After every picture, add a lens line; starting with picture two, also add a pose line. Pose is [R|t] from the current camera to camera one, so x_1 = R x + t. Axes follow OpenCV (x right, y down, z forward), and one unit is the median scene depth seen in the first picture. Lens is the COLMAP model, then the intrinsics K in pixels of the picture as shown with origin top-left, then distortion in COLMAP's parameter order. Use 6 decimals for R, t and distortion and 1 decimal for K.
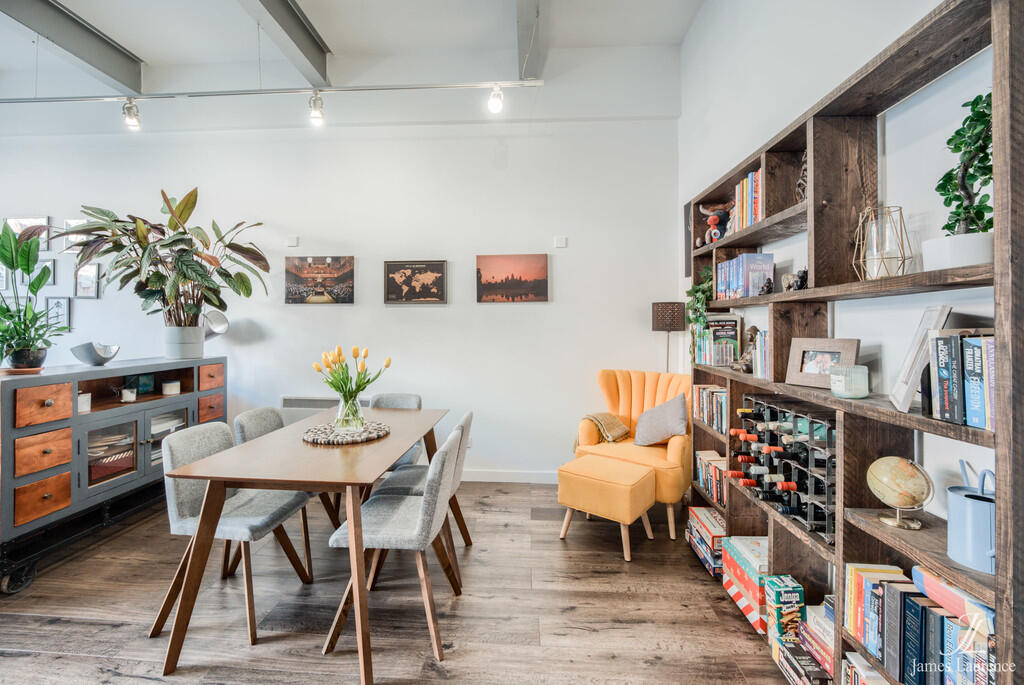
lens RADIAL K [[426.4, 0, 506.9], [0, 426.4, 322.5], [0, 0, 1]] dist [0.000668, -0.007550]
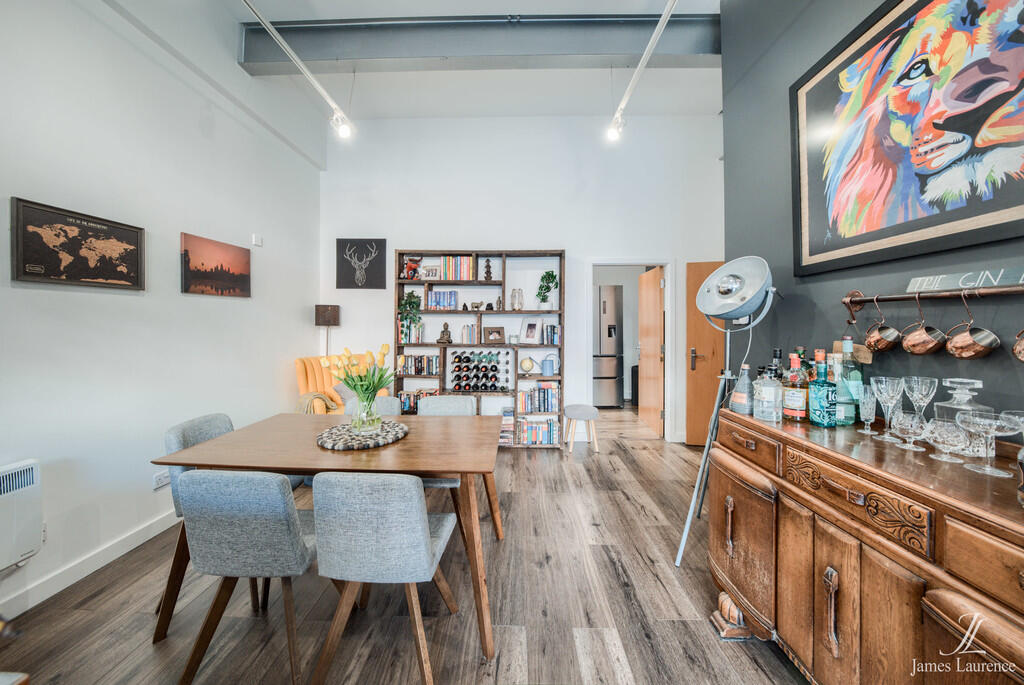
lens RADIAL K [[357.3, 0, 511.6], [0, 357.3, 326.1], [0, 0, 1]] dist [-0.000258, 0.000102]
pose [[-0.030463, -0.014291, 0.999434, -0.748424], [-0.019159, 0.999722, 0.013711, -0.006470], [-0.999352, -0.018731, -0.030729, 0.417955]]
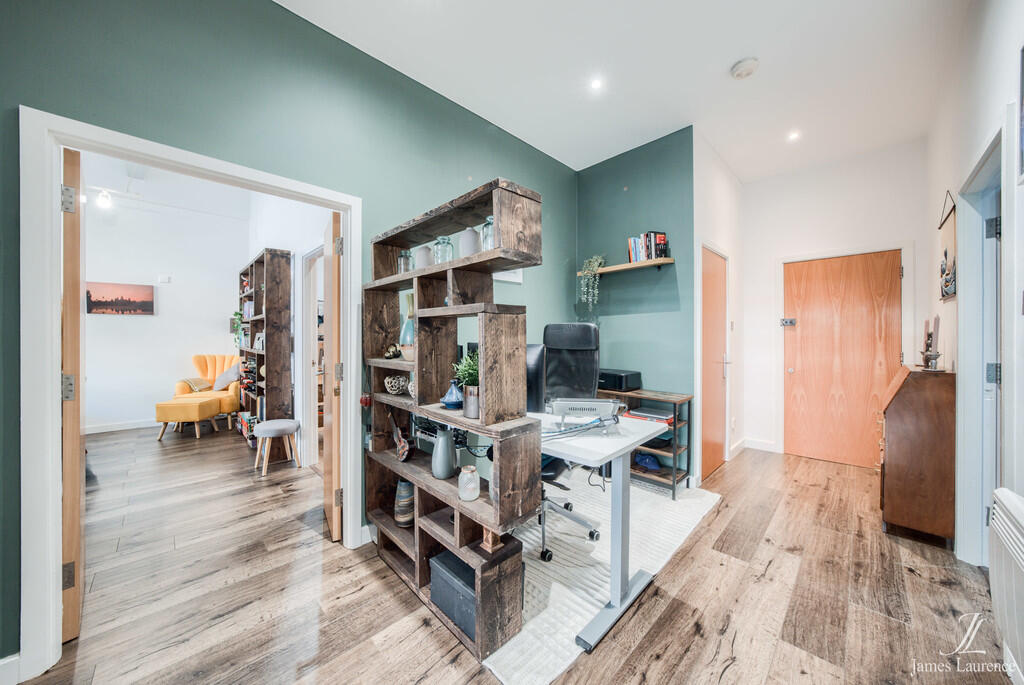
lens RADIAL K [[352.4, 0, 489.3], [0, 352.4, 340.8], [0, 0, 1]] dist [-0.001408, -0.000071]
pose [[0.694300, -0.012112, 0.719584, 0.018650], [-0.002943, 0.999802, 0.019668, 0.017786], [-0.719680, -0.015774, 0.694127, -0.817552]]
